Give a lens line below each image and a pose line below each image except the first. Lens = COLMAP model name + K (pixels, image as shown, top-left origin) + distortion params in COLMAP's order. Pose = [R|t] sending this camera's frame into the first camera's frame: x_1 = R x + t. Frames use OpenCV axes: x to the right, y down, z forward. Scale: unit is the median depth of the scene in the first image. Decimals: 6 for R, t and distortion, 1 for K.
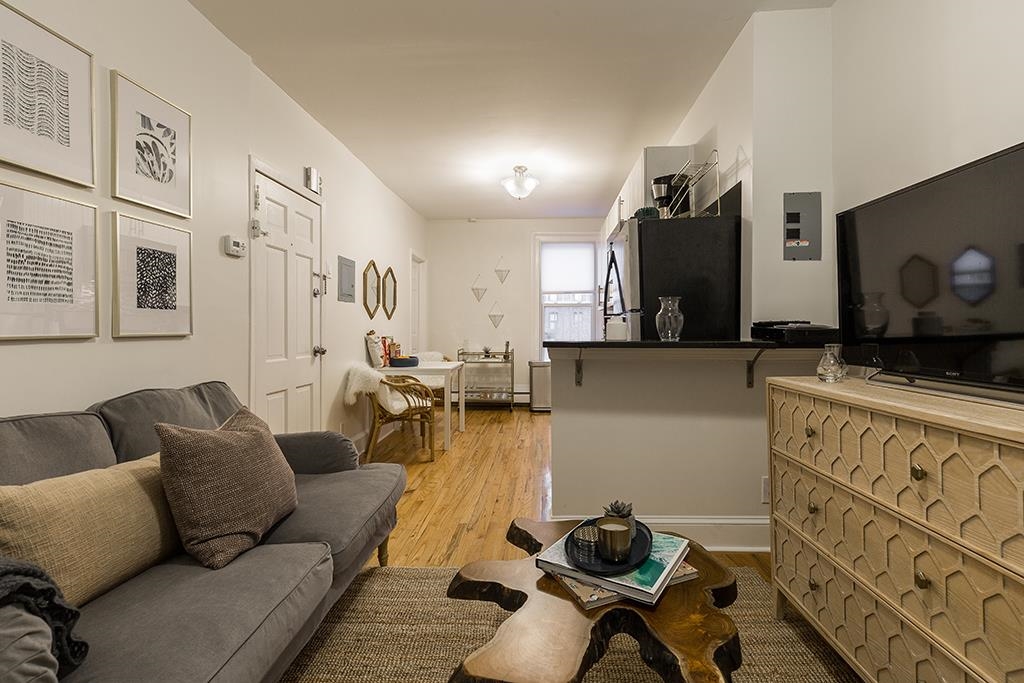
lens RADIAL K [[463.2, 0, 514.7], [0, 463.2, 331.9], [0, 0, 1]] dist [0.002719, -0.000112]
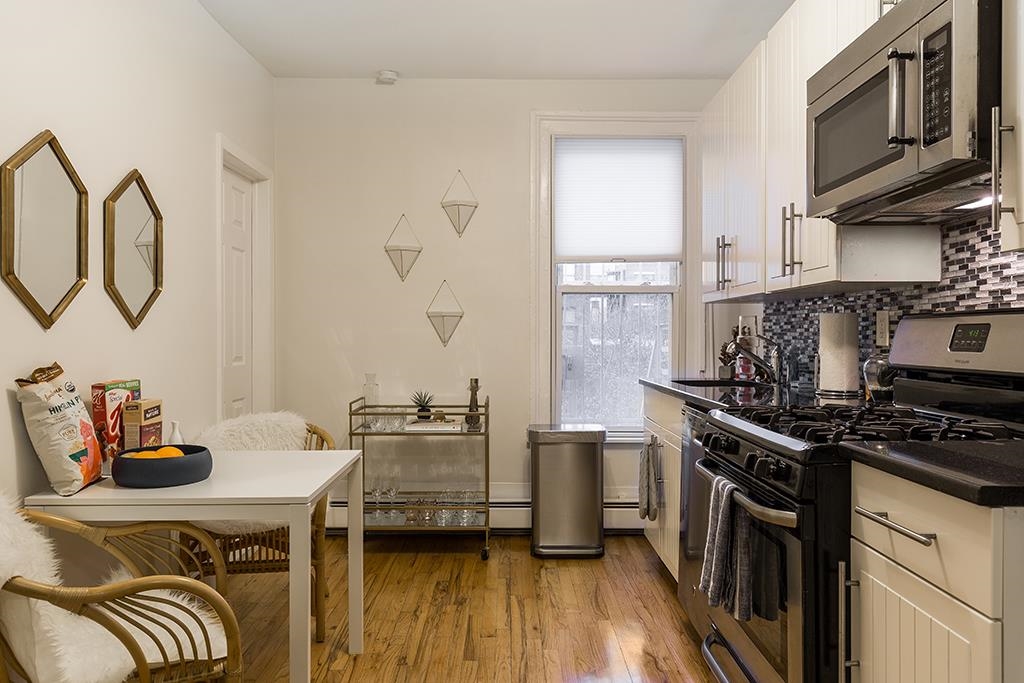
lens RADIAL K [[759.5, 0, 498.5], [0, 759.5, 336.8], [0, 0, 1]] dist [0.003643, -0.000277]
pose [[0.998670, 0.000188, 0.051549, -0.067360], [-0.000119, 0.999999, -0.001346, -0.034734], [-0.051549, 0.001338, 0.998670, 0.800439]]
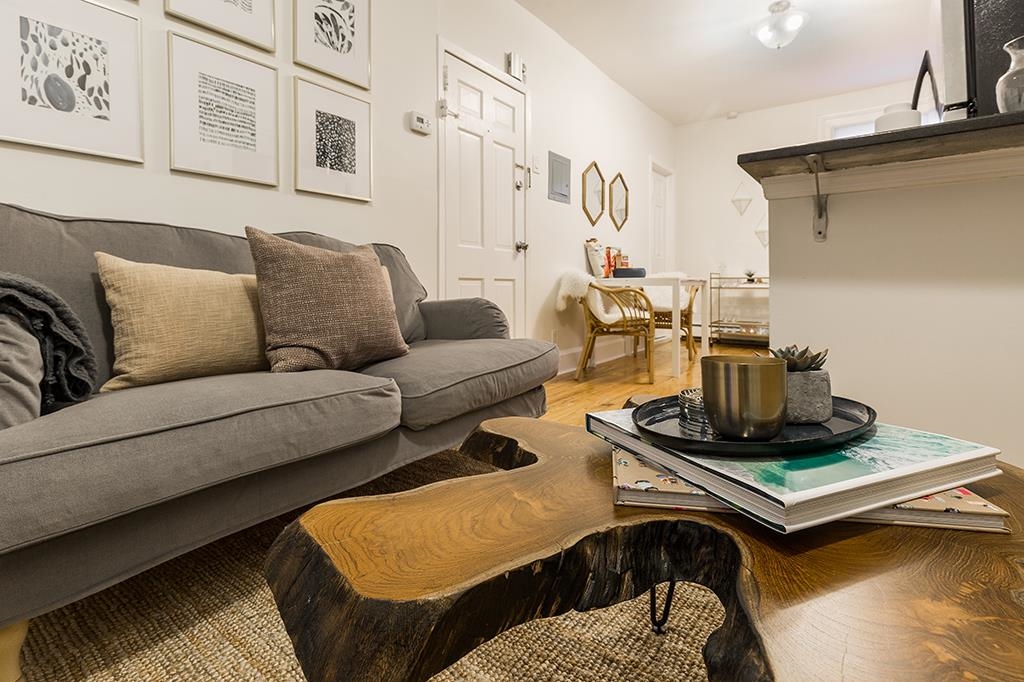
lens RADIAL K [[471.1, 0, 512.3], [0, 471.1, 287.5], [0, 0, 1]] dist [0.004062, 0.000409]
pose [[0.828988, 0.002826, -0.559260, 0.128594], [-0.004944, 0.999985, -0.002275, 0.157614], [0.559245, 0.004651, 0.828989, 0.227990]]
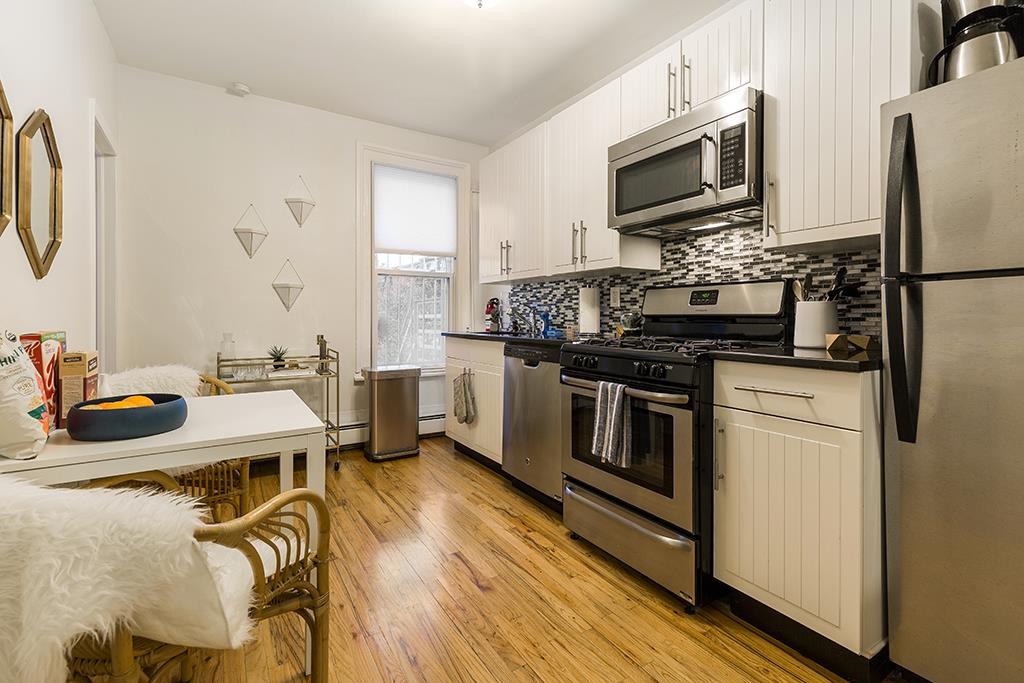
lens RADIAL K [[478.5, 0, 511.3], [0, 478.5, 318.7], [0, 0, 1]] dist [0.001619, -0.000271]
pose [[0.816205, -0.001181, 0.577761, -0.360528], [-0.000580, 0.999996, 0.002863, 0.000600], [-0.577762, -0.002672, 0.816201, 1.004286]]
